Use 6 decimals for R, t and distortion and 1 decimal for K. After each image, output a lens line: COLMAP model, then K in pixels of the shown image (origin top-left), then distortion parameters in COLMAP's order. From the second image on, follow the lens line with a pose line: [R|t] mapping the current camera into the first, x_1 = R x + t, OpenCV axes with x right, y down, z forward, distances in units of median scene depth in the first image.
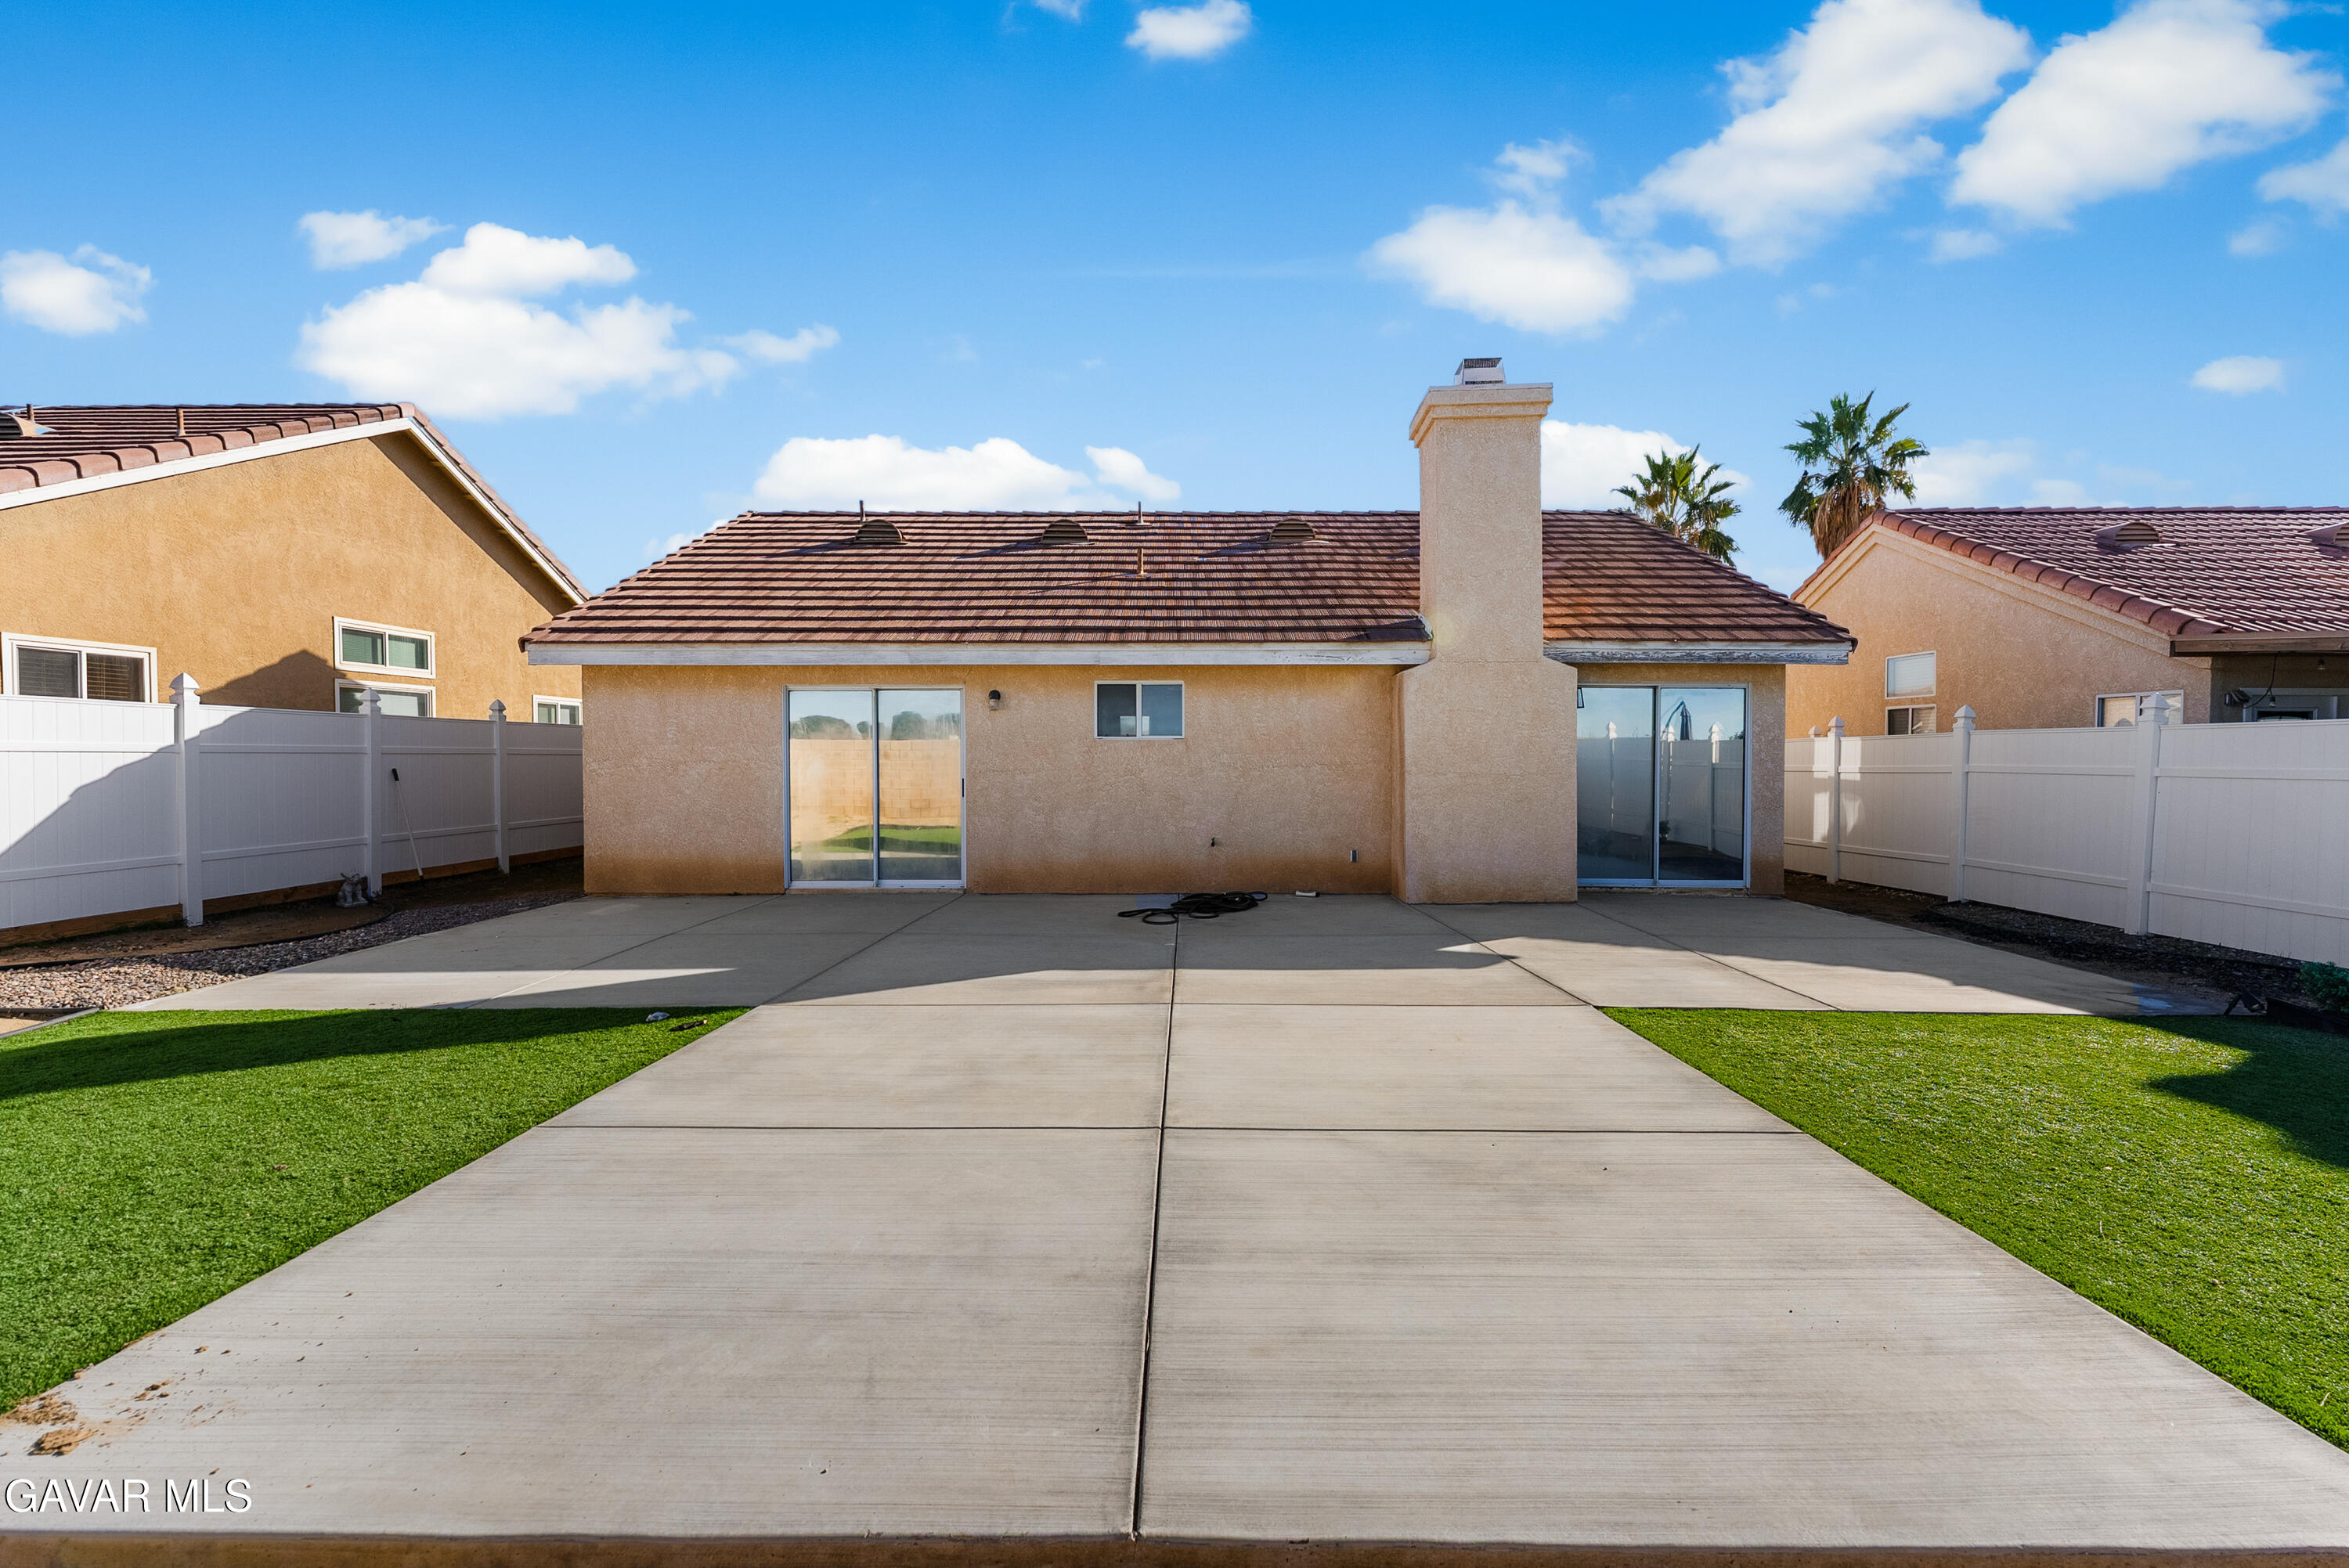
lens RADIAL K [[960.4, 0, 1190.2], [0, 960.4, 789.0], [0, 0, 1]] dist [0.001072, 0.000118]
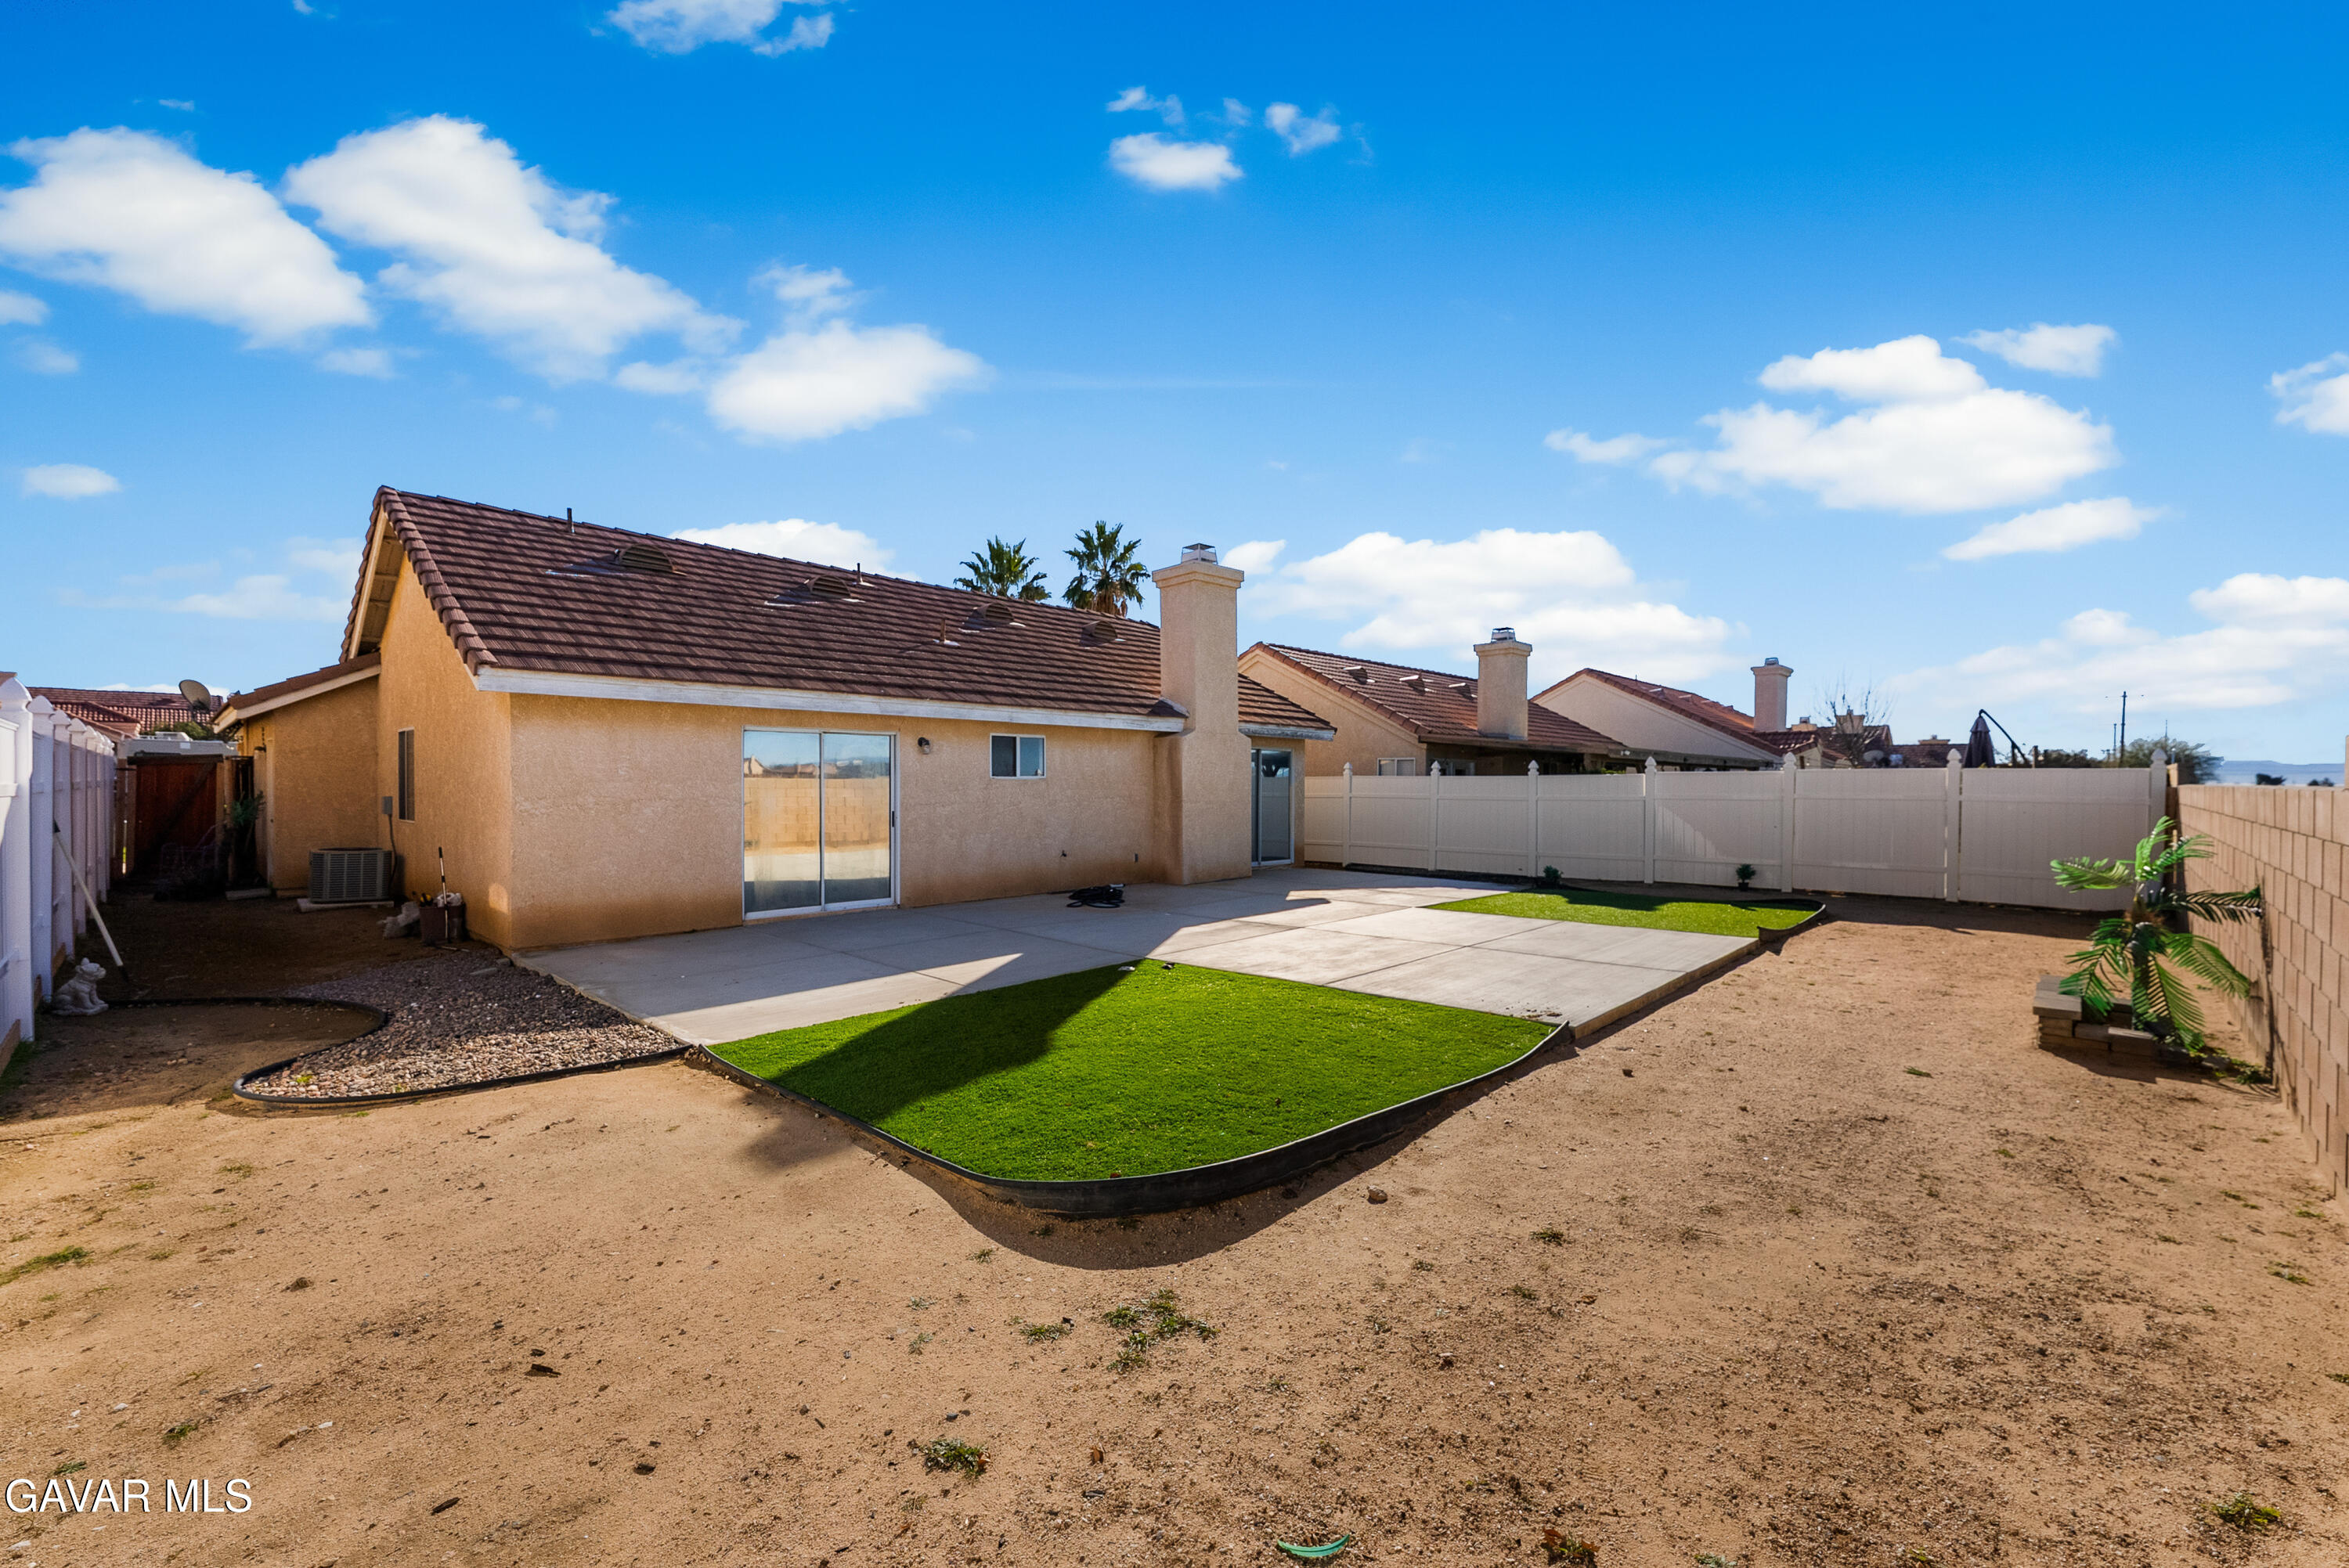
lens RADIAL K [[947.3, 0, 1196.2], [0, 947.3, 789.9], [0, 0, 1]] dist [0.000378, 0.000018]
pose [[0.676889, -0.003959, 0.736075, -0.844502], [0.019972, 0.999716, -0.012988, -0.014733], [-0.735814, 0.023492, 0.676776, -0.058343]]
